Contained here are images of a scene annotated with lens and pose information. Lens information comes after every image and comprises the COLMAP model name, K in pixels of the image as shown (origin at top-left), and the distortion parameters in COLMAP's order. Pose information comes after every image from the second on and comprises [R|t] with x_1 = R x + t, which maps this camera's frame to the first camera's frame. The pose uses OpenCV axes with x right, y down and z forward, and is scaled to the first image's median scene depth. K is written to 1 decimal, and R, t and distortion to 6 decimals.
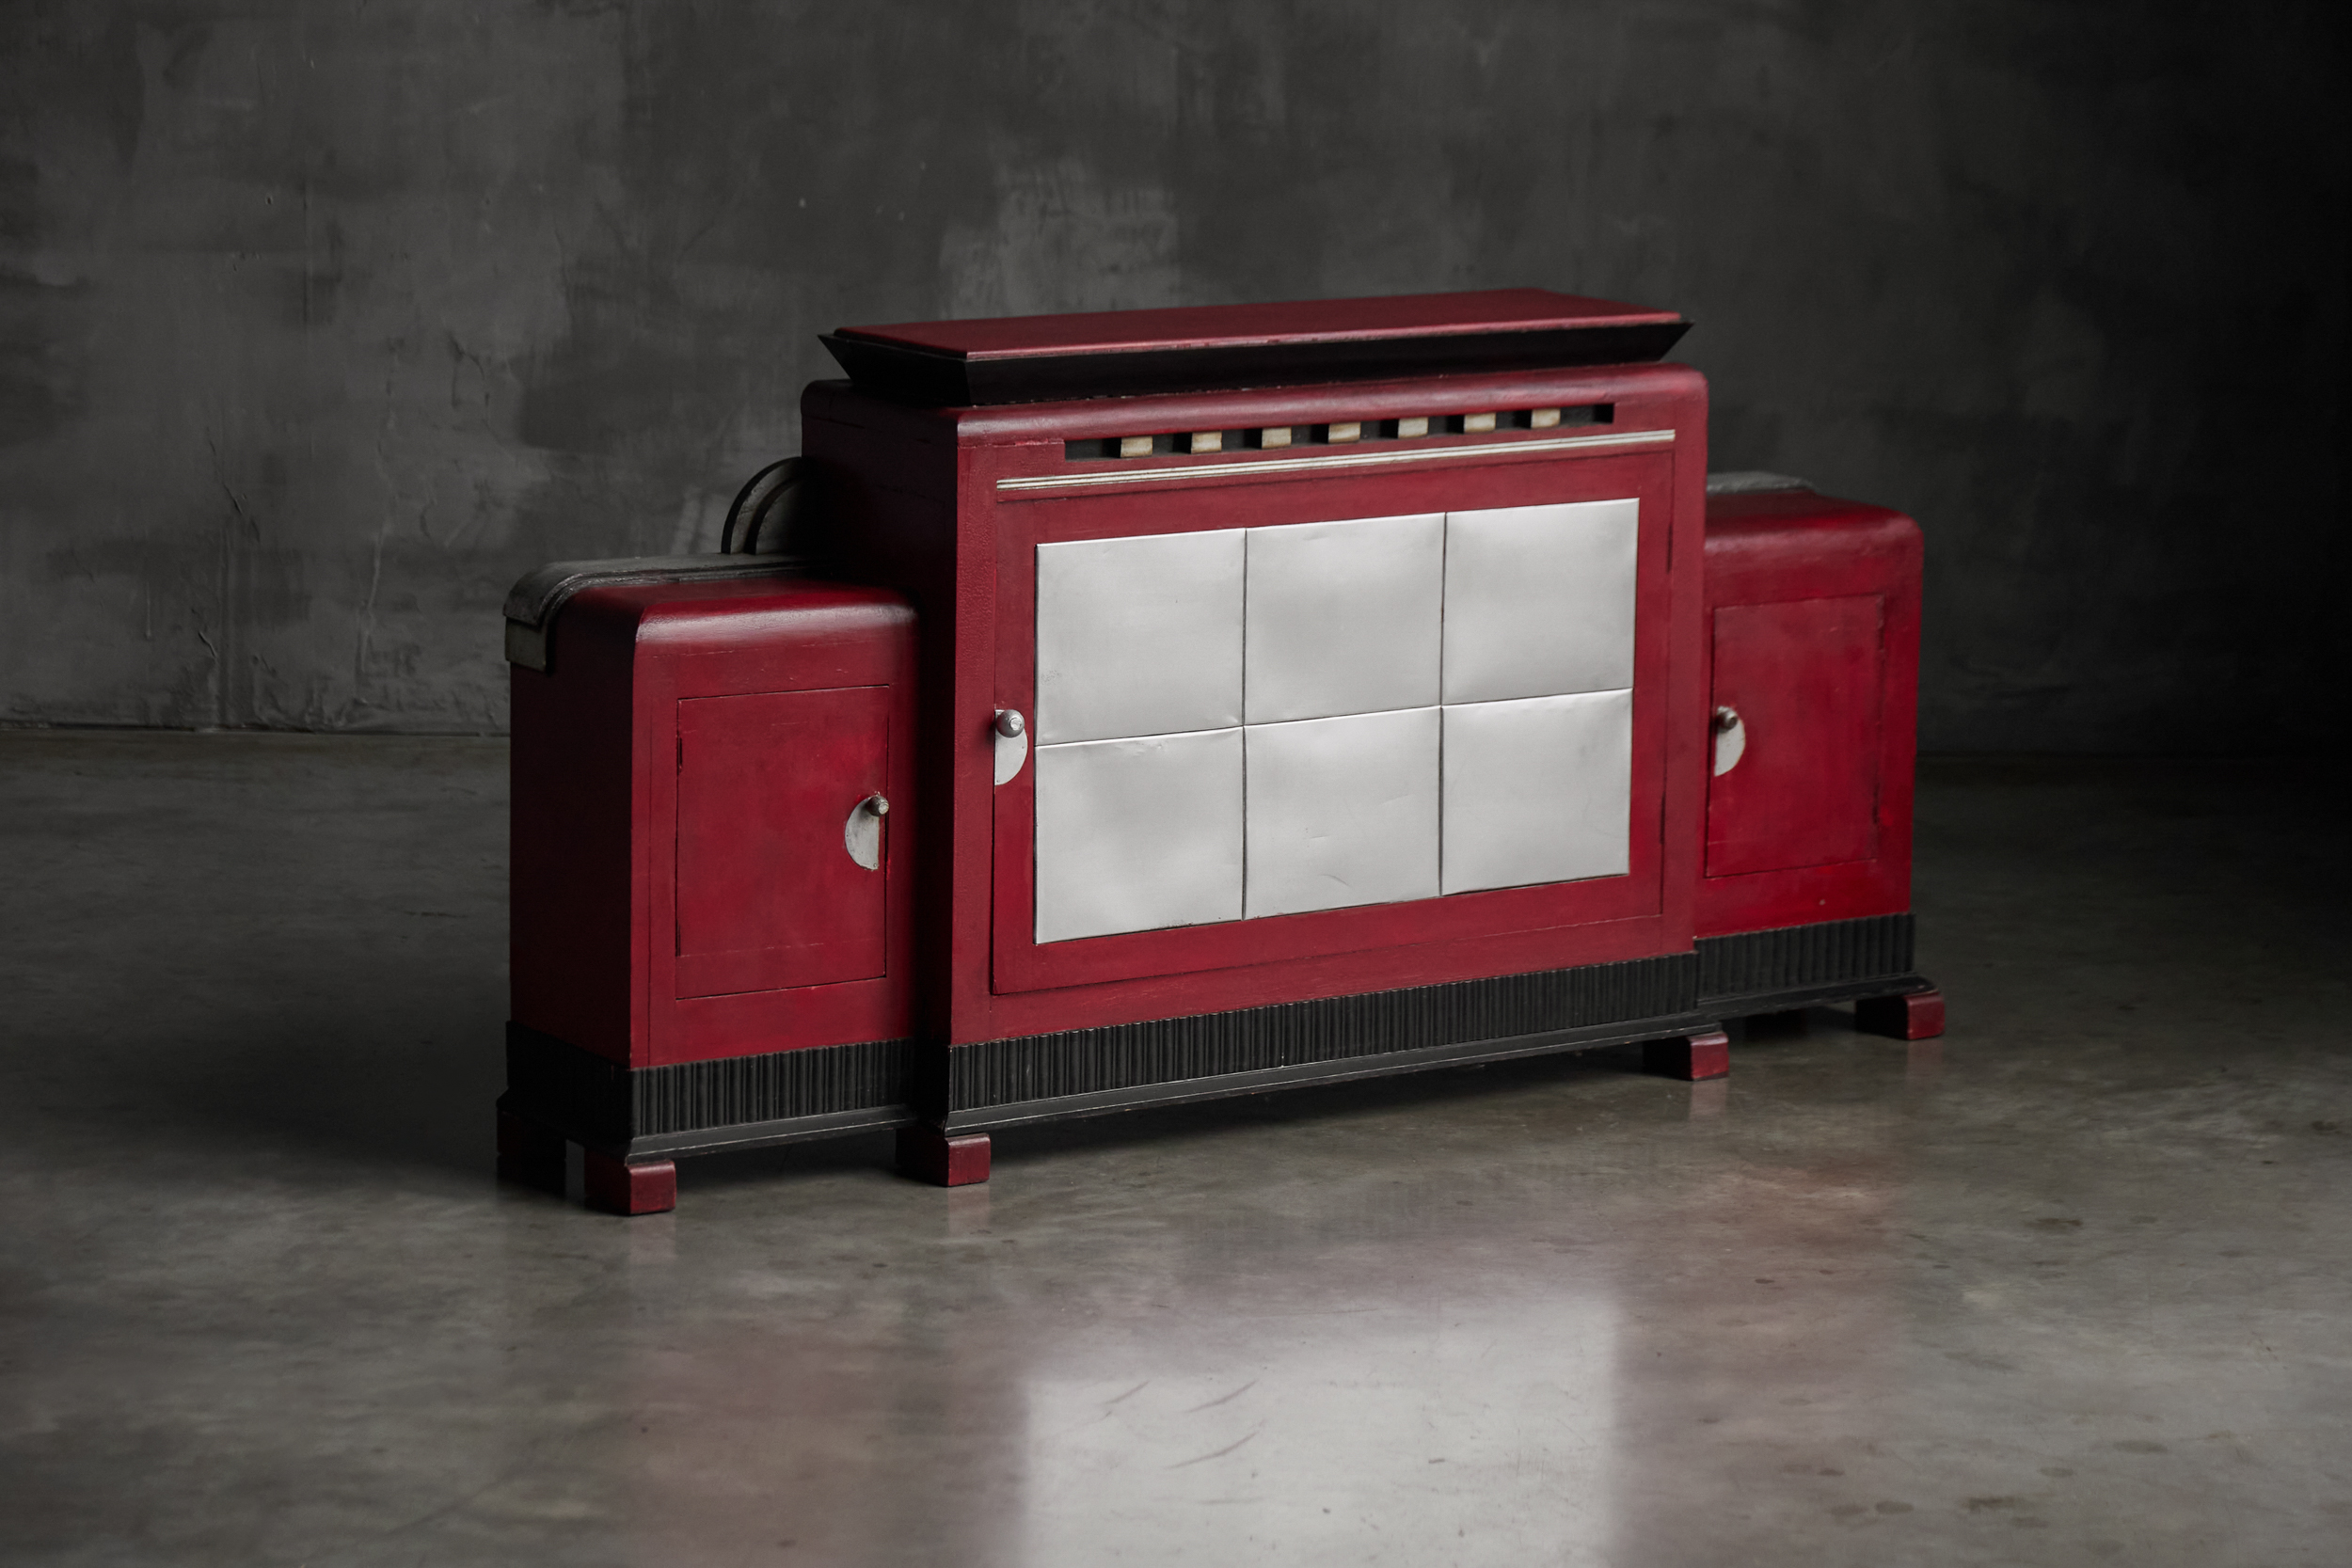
lens RADIAL K [[6319.5, 0, 1169.9], [0, 6319.5, 778.2], [0, 0, 1]] dist [-0.018504, 0.000000]
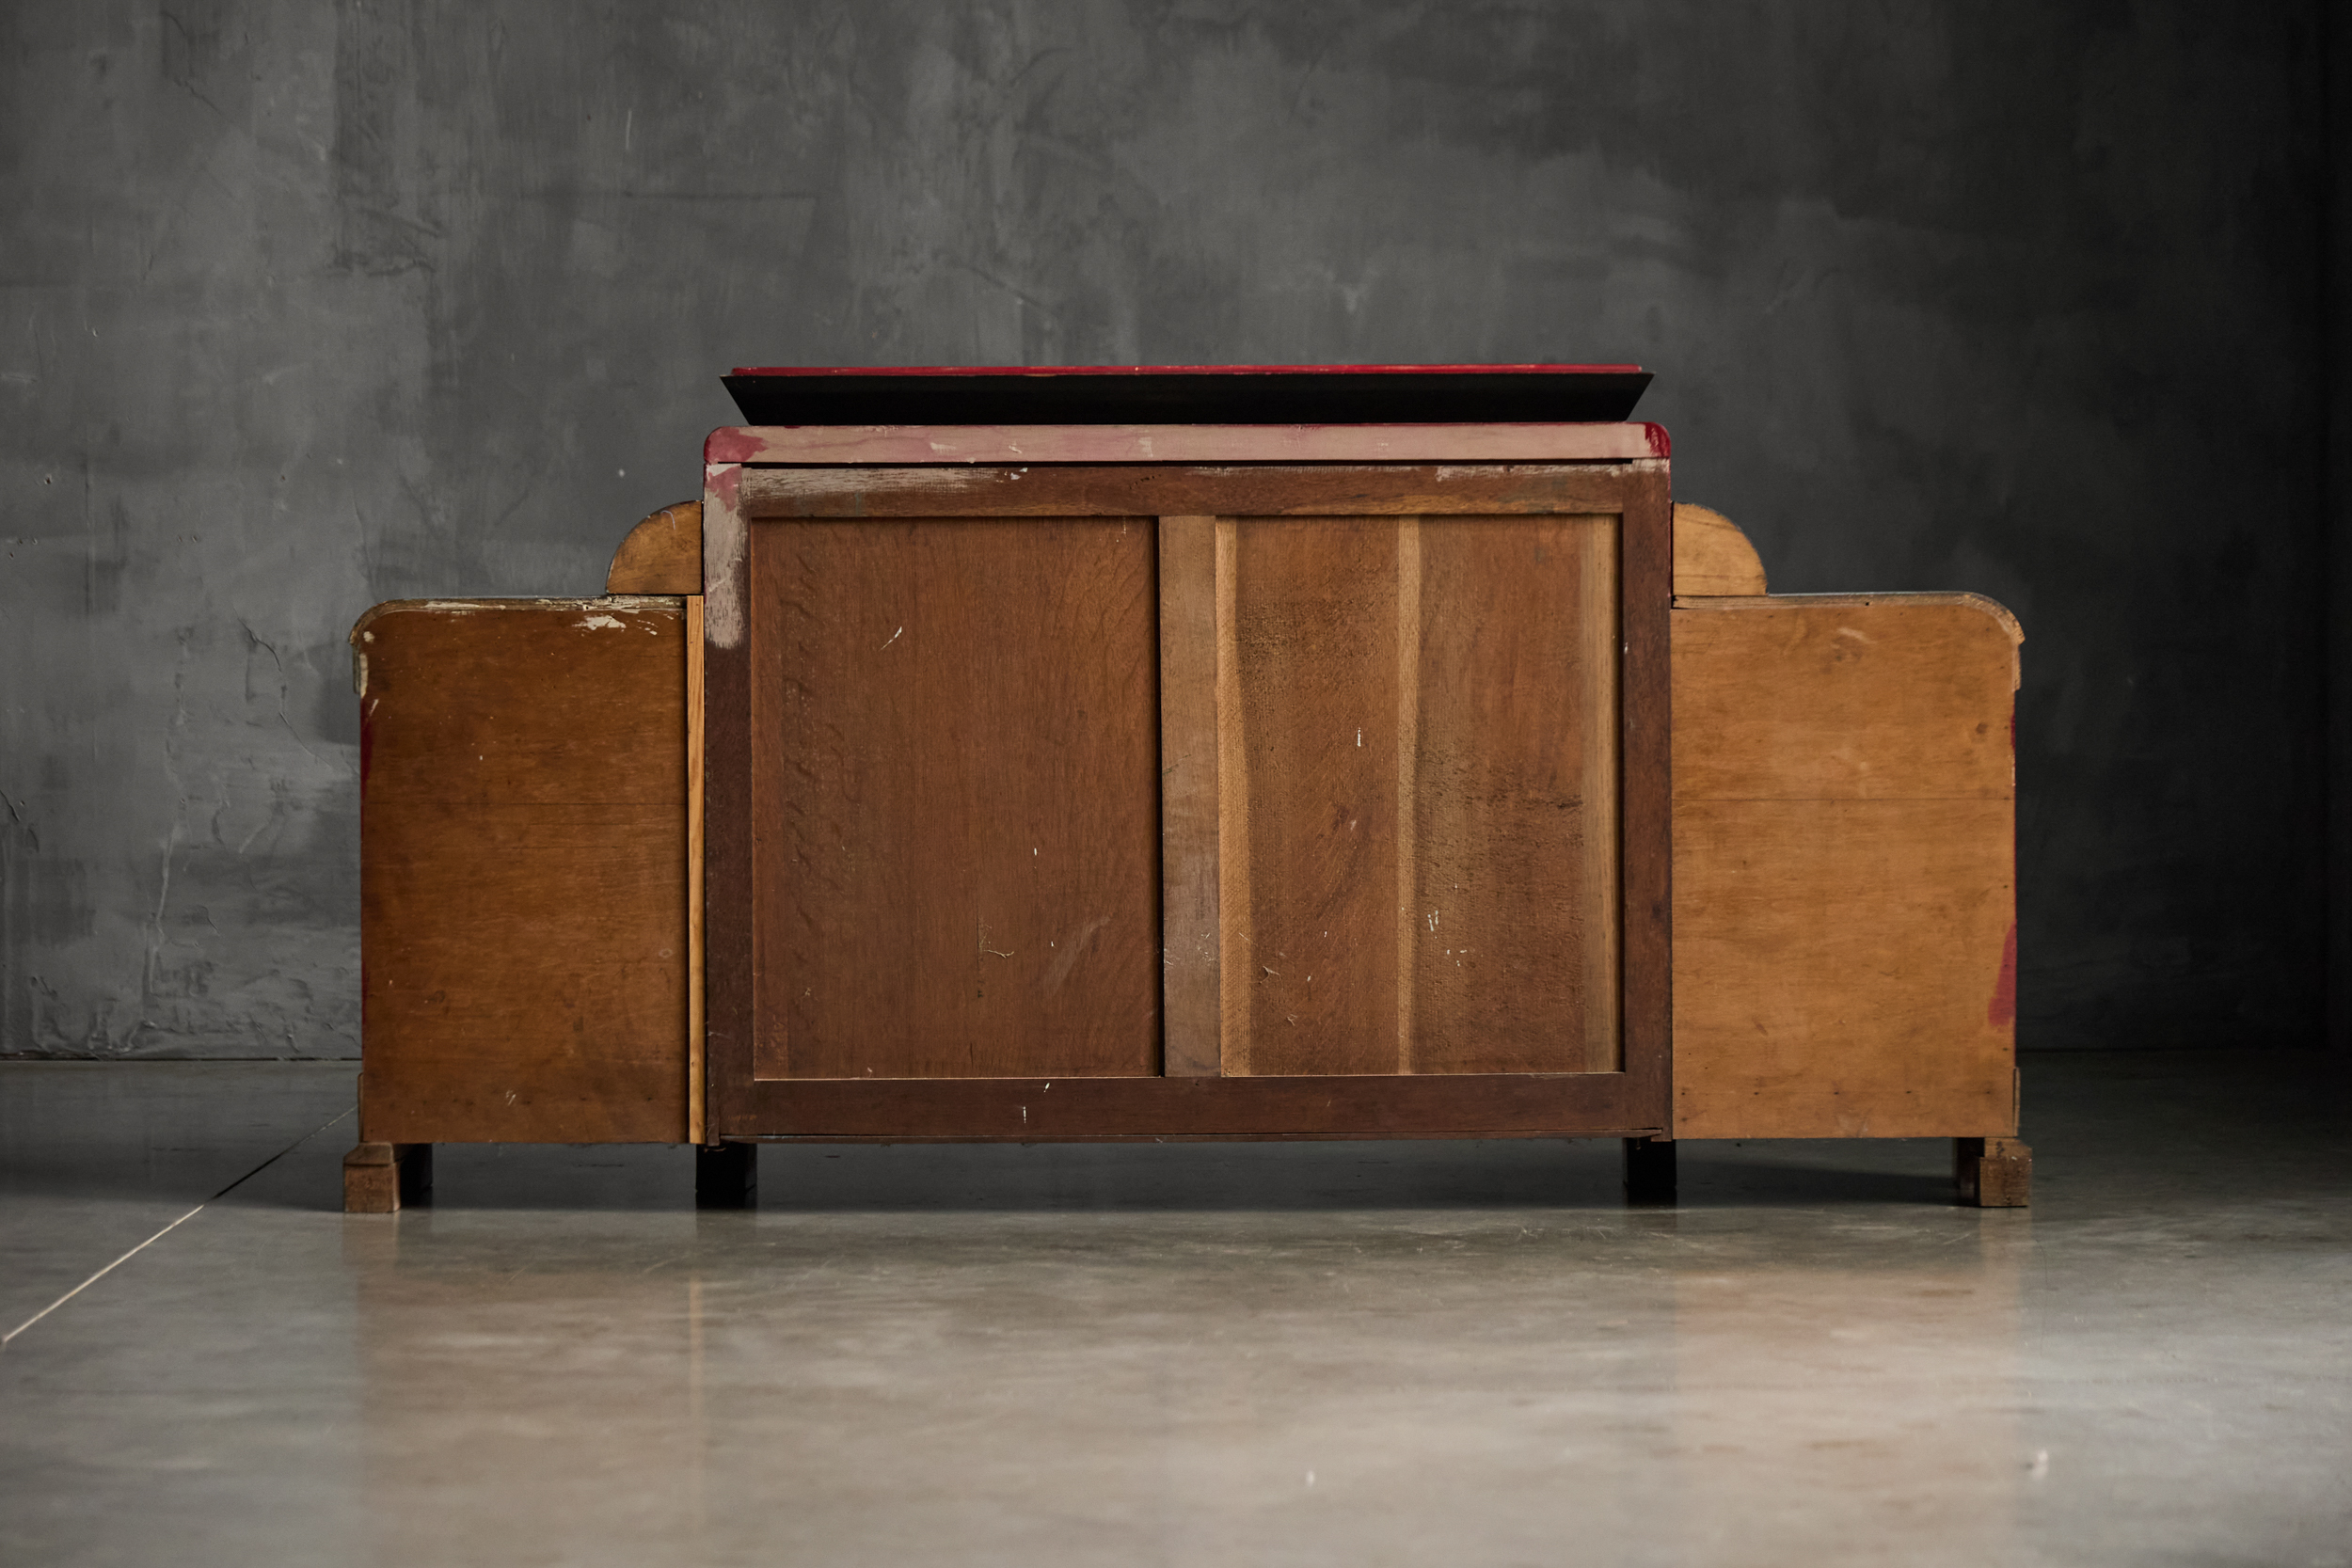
lens RADIAL K [[6477.3, 0, 1172.3], [0, 6477.3, 791.0], [0, 0, 1]] dist [-0.037220, 0.000000]
pose [[0.999802, -0.019095, -0.005662, 0.027312], [0.018151, 0.990584, -0.135695, 0.086137], [0.008200, 0.135566, 0.990734, 0.064939]]
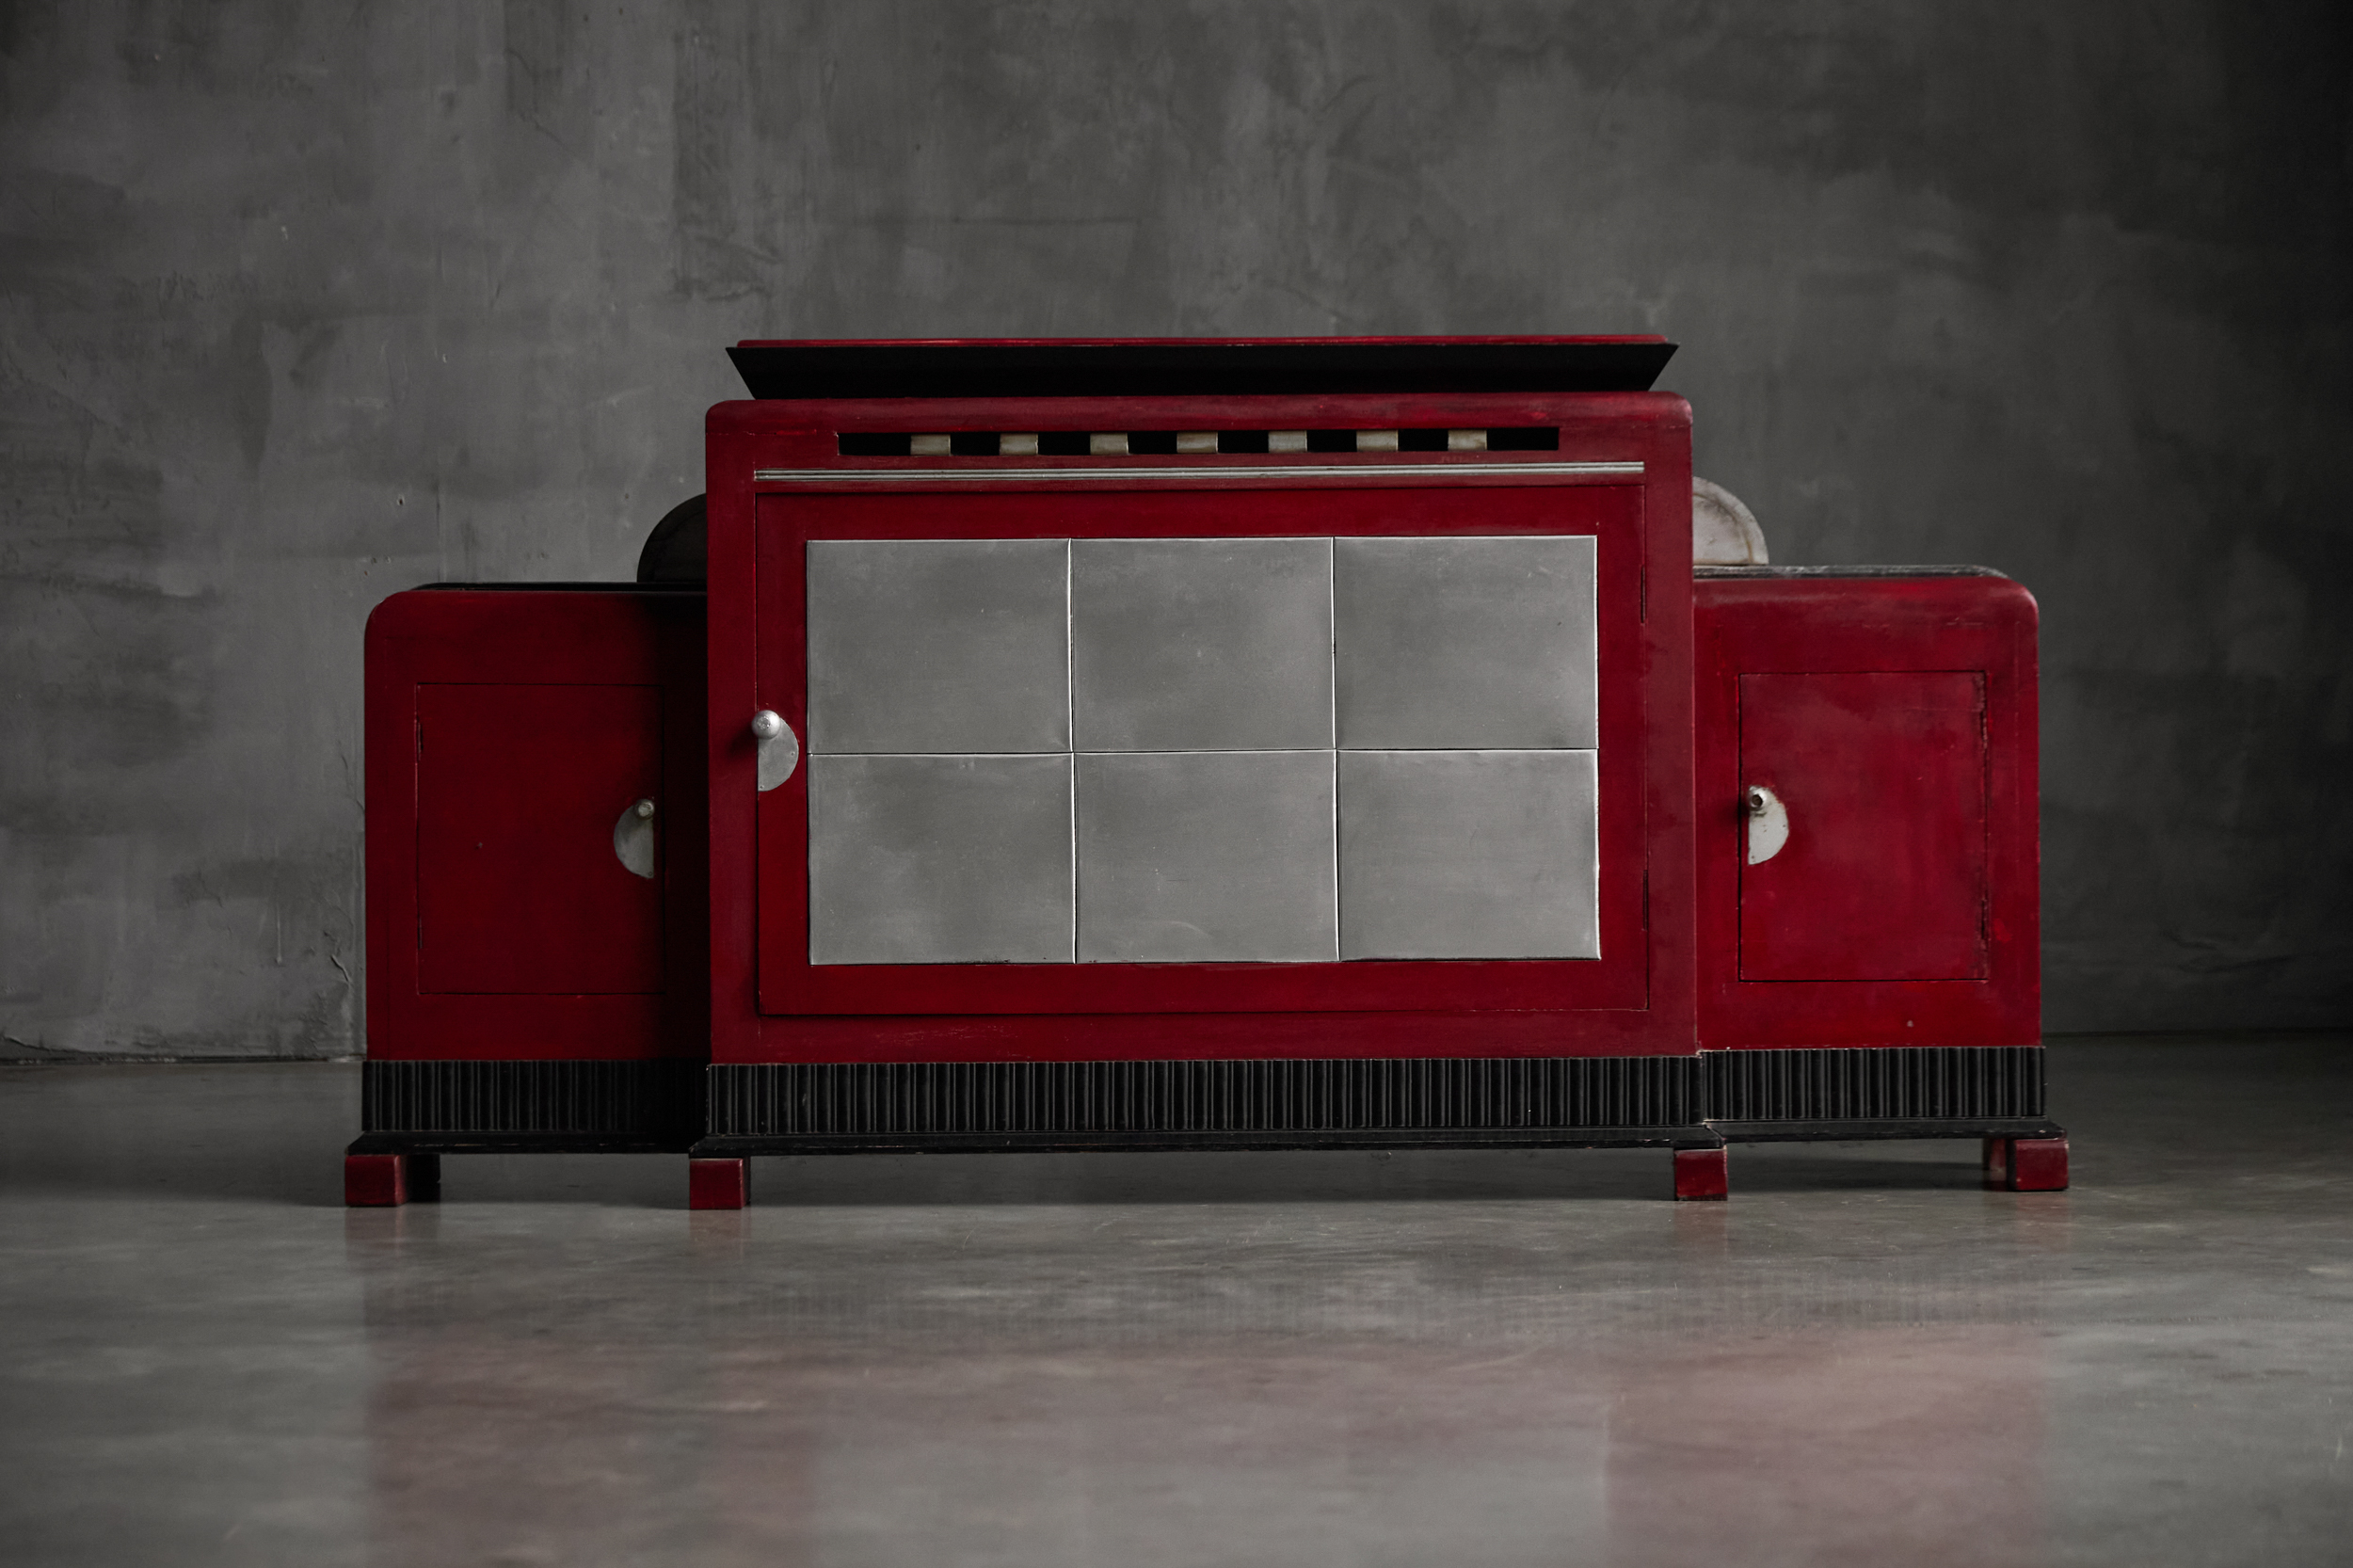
lens RADIAL K [[5913.5, 0, 1228.1], [0, 5913.5, 800.0], [0, 0, 1]] dist [-0.053901, 0.000000]
pose [[0.999554, -0.029568, -0.004125, -0.013776], [0.028641, 0.988713, -0.147059, 0.090420], [0.008427, 0.146875, 0.989119, 0.114612]]
